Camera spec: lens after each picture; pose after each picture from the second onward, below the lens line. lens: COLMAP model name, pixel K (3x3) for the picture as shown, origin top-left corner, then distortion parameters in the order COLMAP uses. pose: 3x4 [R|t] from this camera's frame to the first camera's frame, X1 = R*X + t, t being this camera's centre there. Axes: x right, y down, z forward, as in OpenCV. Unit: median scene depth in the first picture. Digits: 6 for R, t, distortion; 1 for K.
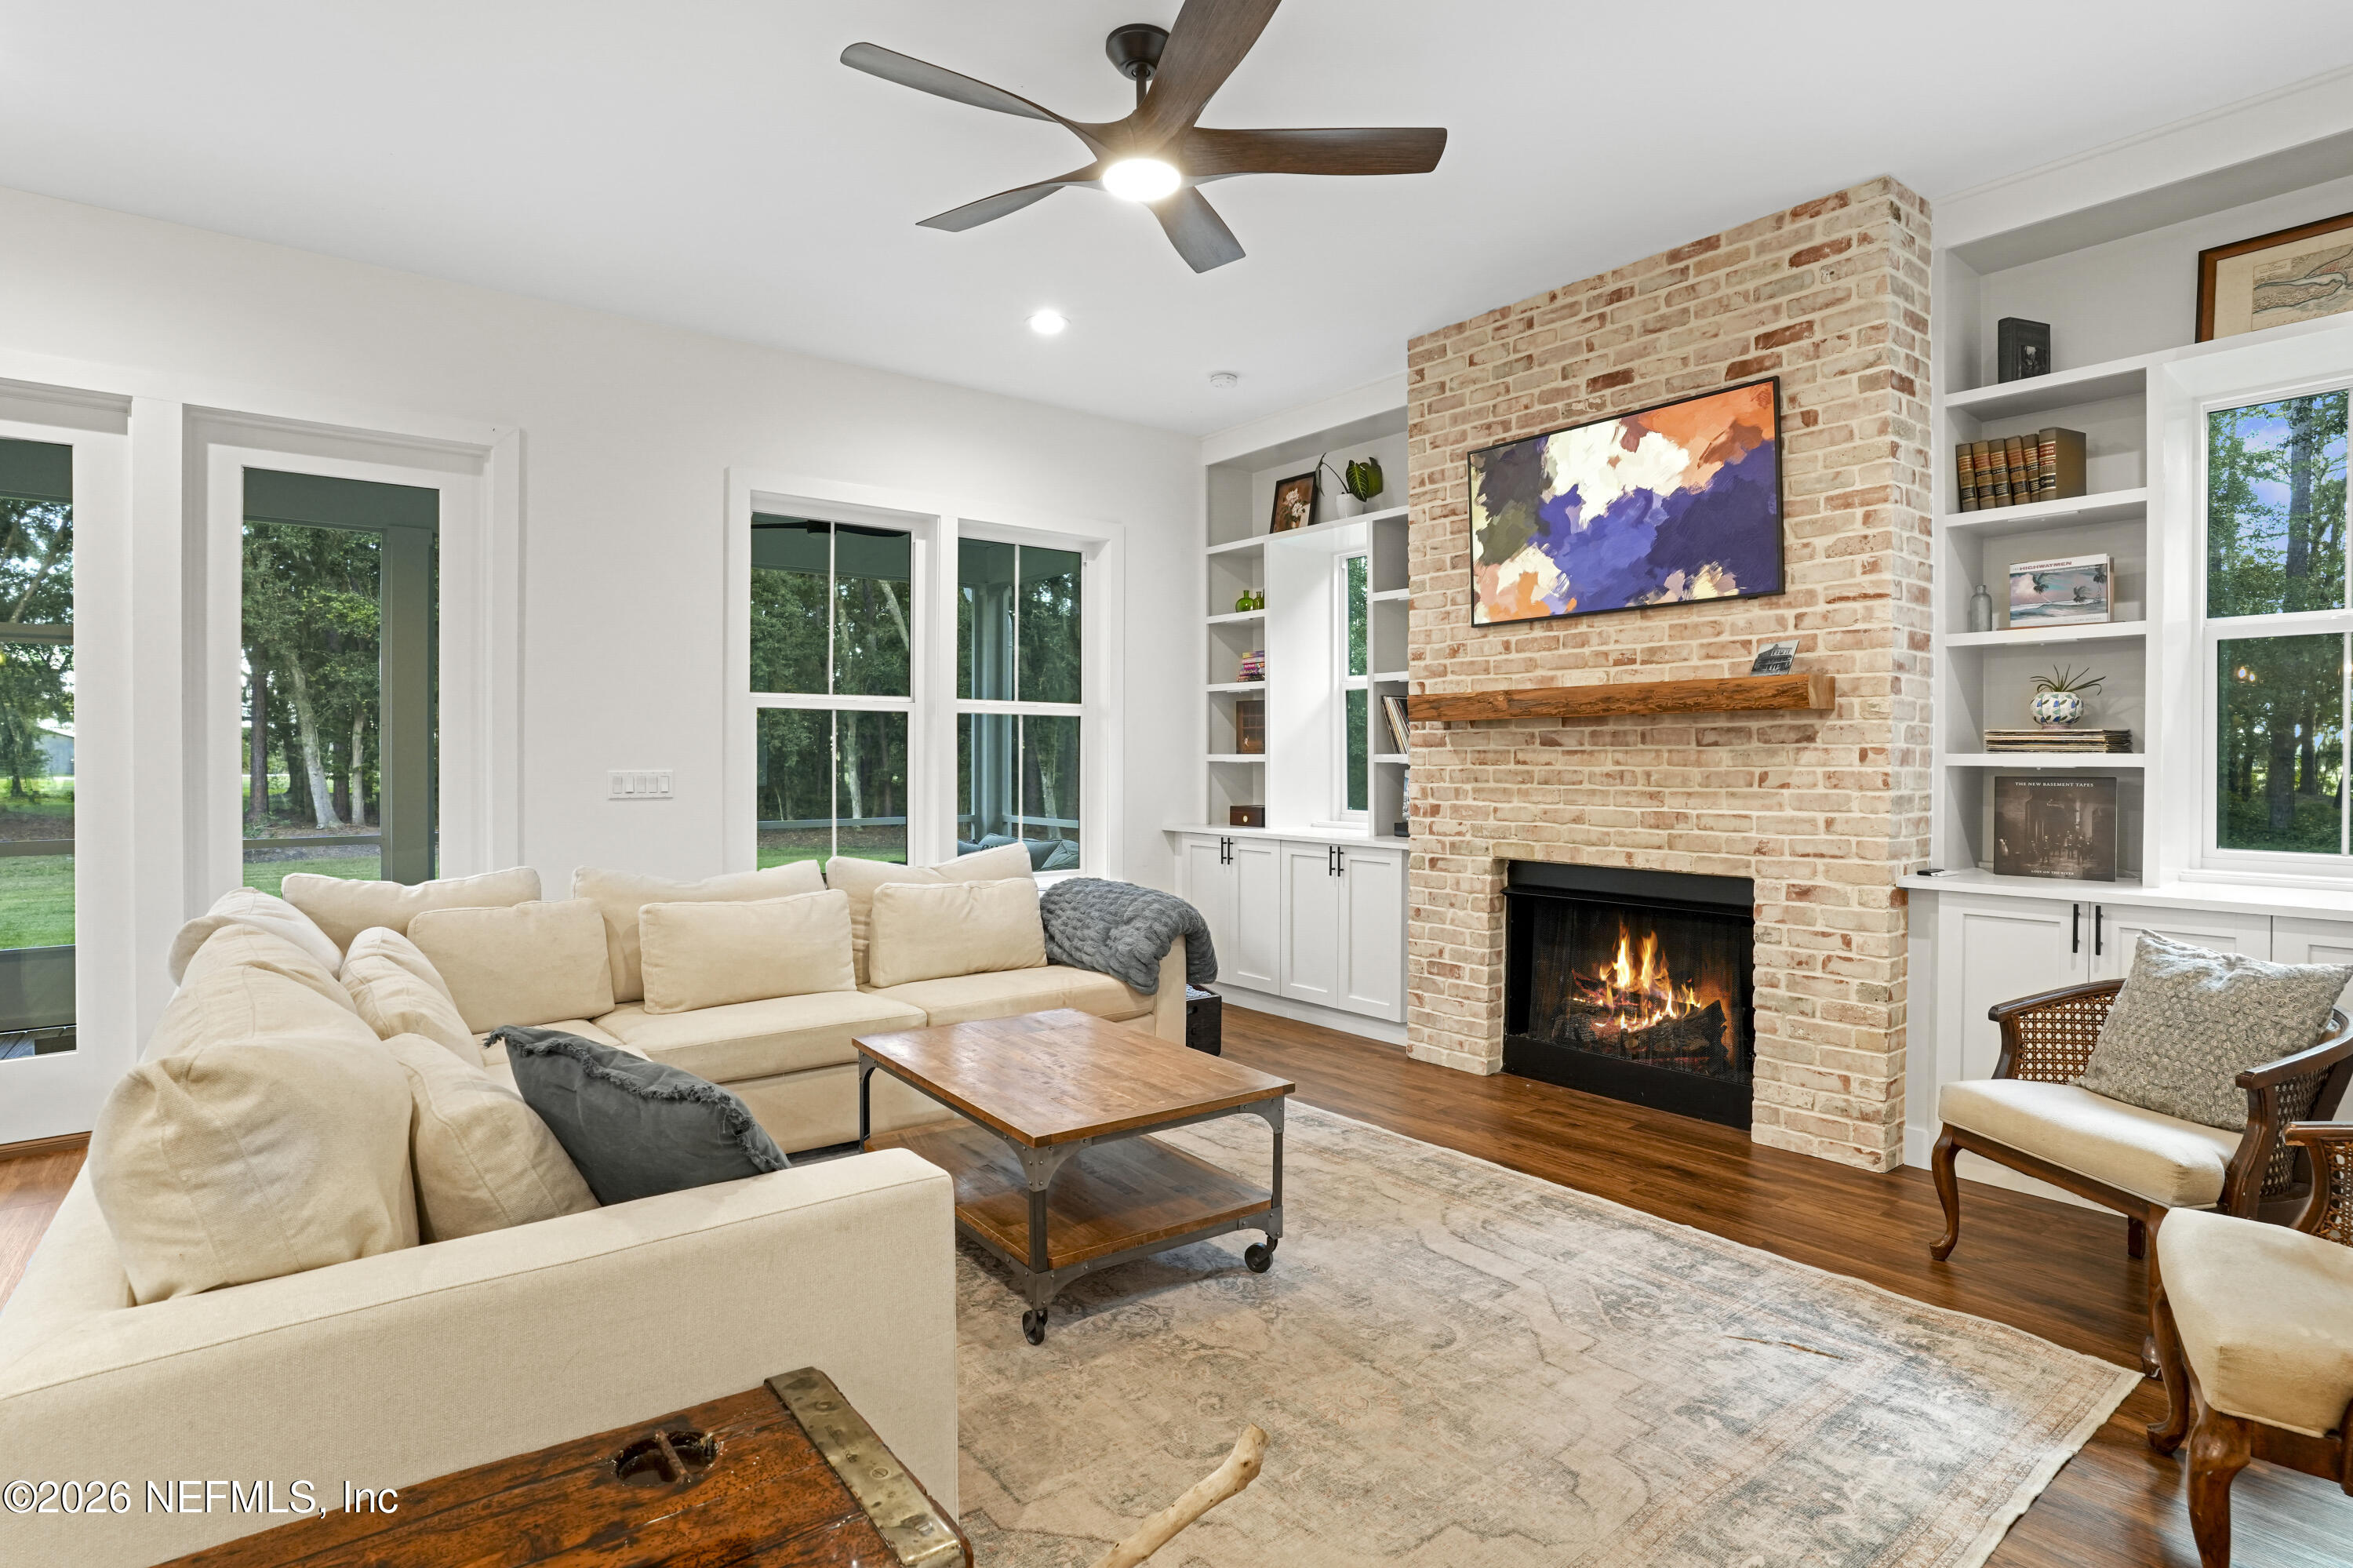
lens RADIAL K [[1188.2, 0, 1175.9], [0, 1188.2, 760.7], [0, 0, 1]] dist [-0.083887, 0.040076]
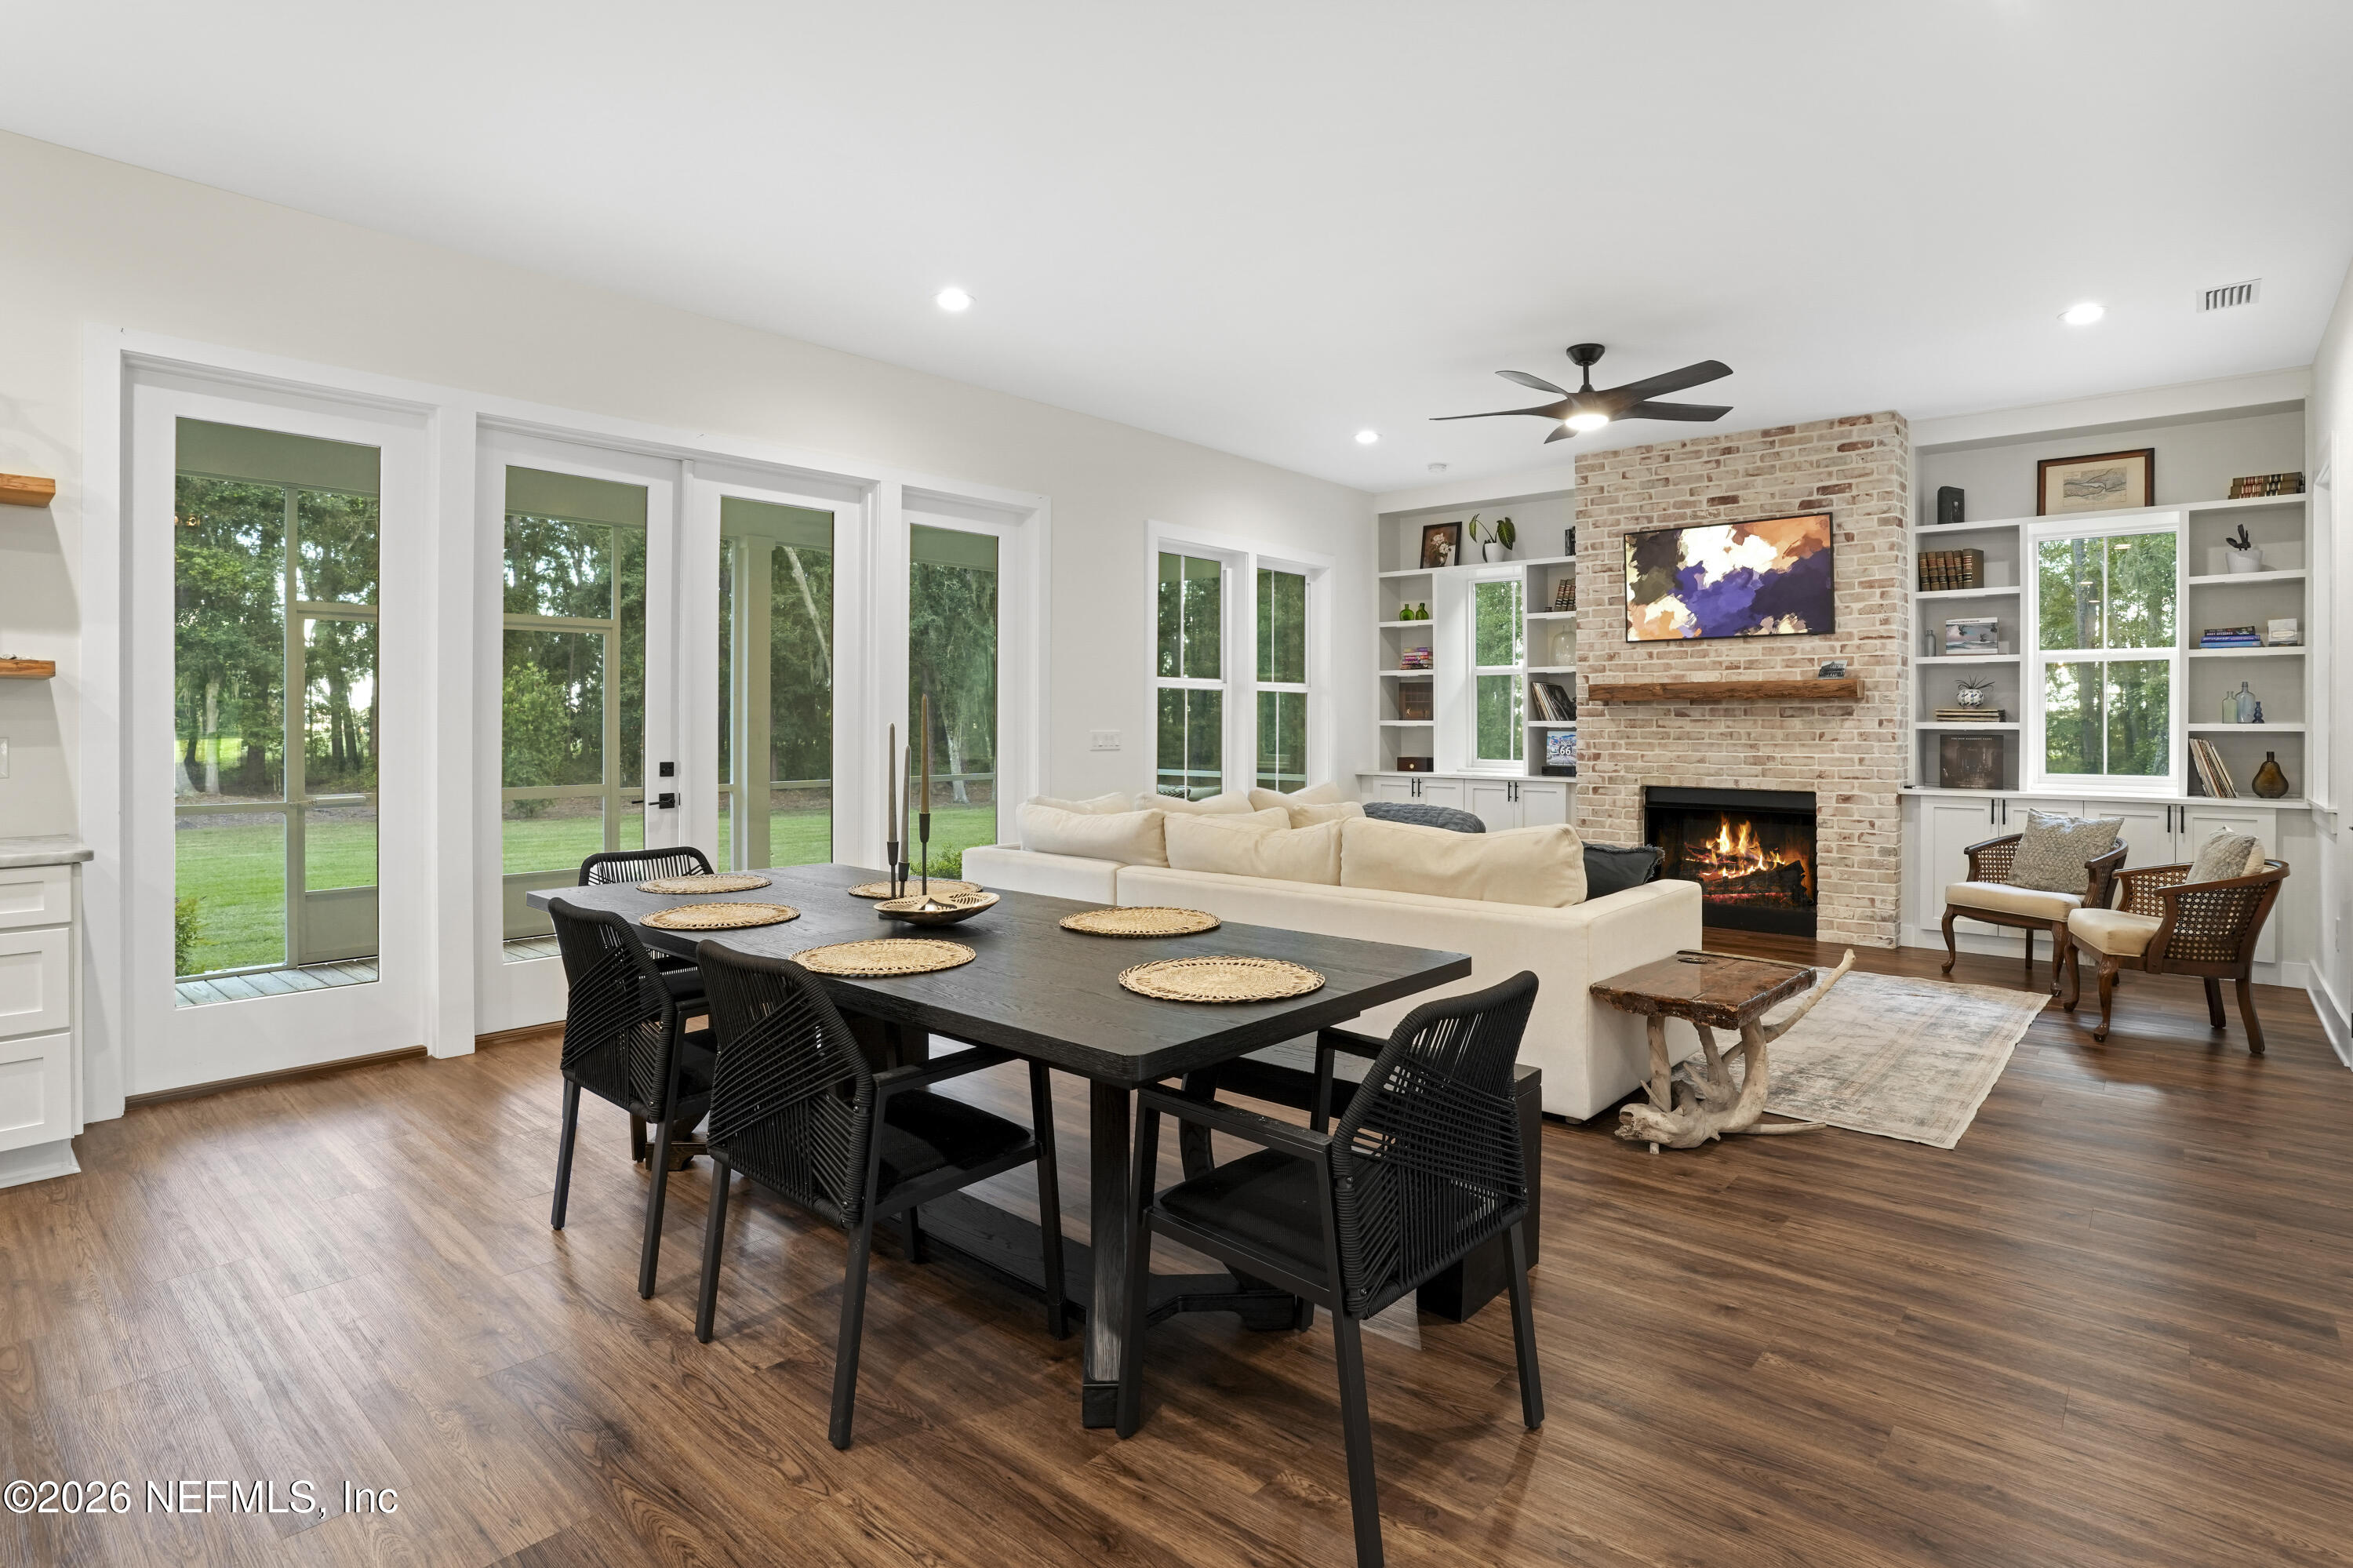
lens RADIAL K [[1207.4, 0, 1173.2], [0, 1207.4, 707.2], [0, 0, 1]] dist [-0.085394, 0.039827]
pose [[0.984517, 0.006011, 0.175186, -0.778624], [-0.003317, 0.999872, -0.015665, 0.003085], [-0.175257, 0.014842, 0.984411, -0.597300]]
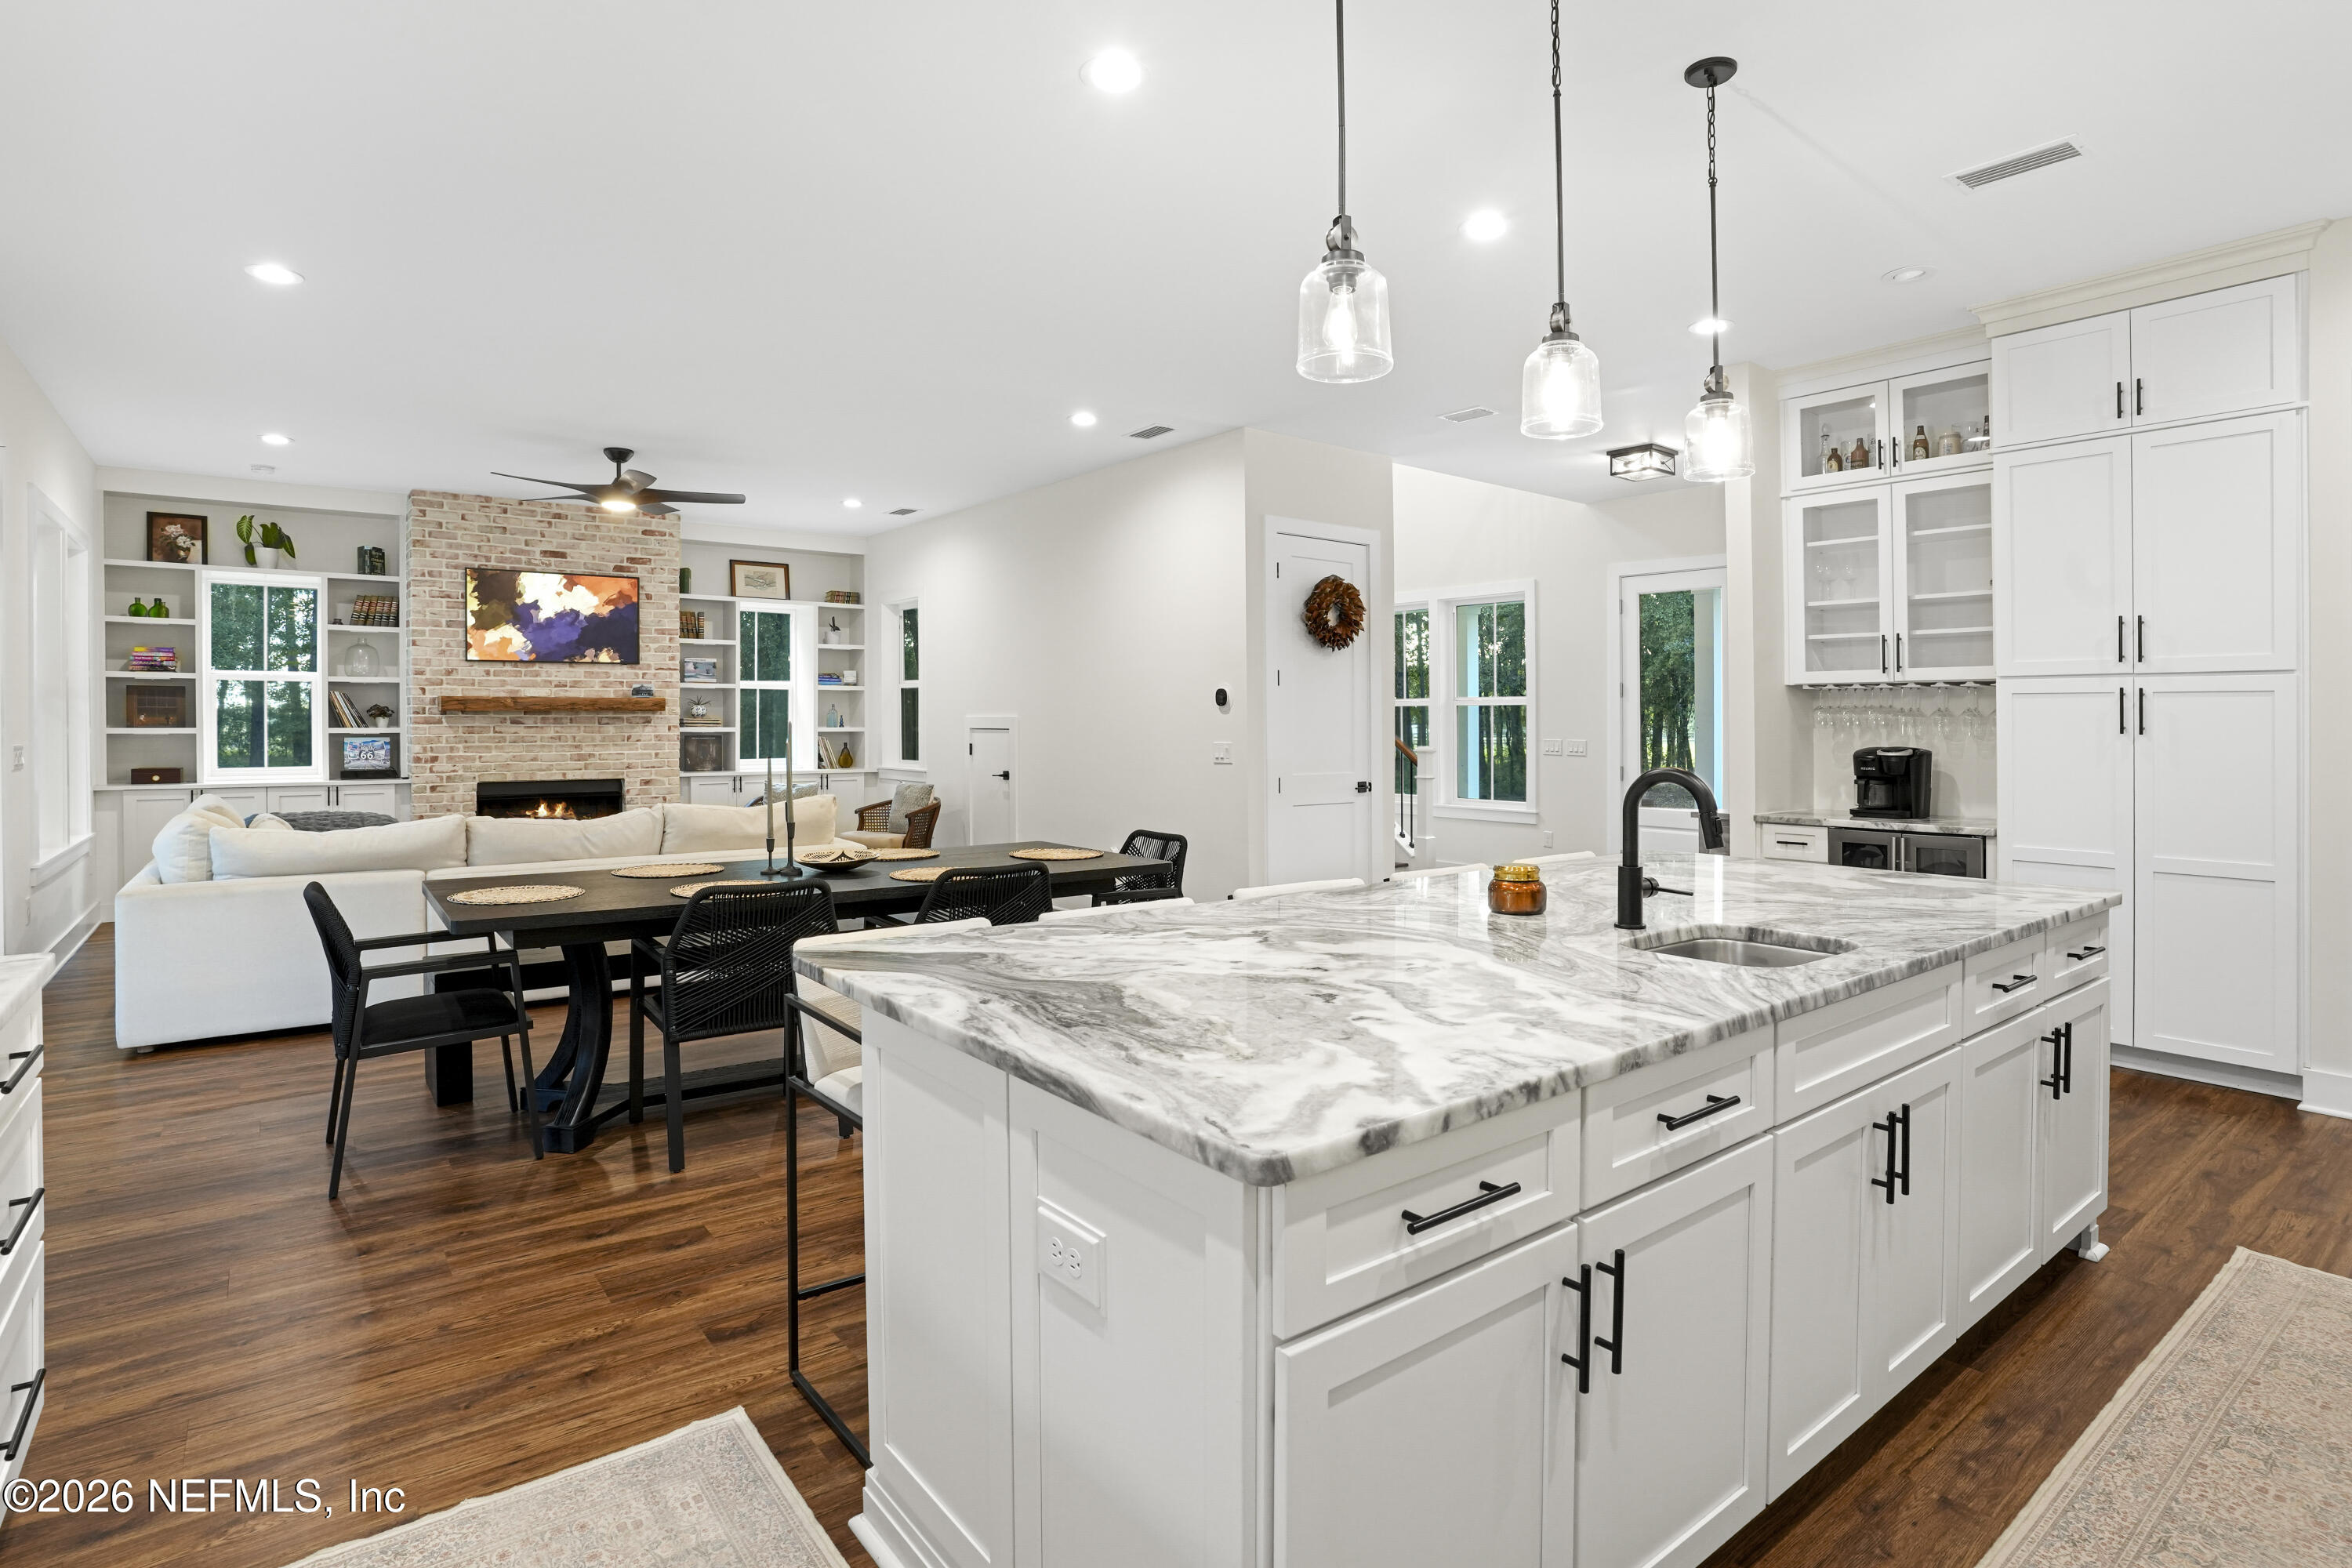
lens RADIAL K [[1207.0, 0, 1260.7], [0, 1207.0, 735.4], [0, 0, 1]] dist [-0.085929, 0.033697]
pose [[-0.045615, -0.009785, 0.998911, -2.028959], [0.002816, 0.999947, 0.009924, -0.010633], [-0.998955, 0.003266, -0.045585, -0.222785]]
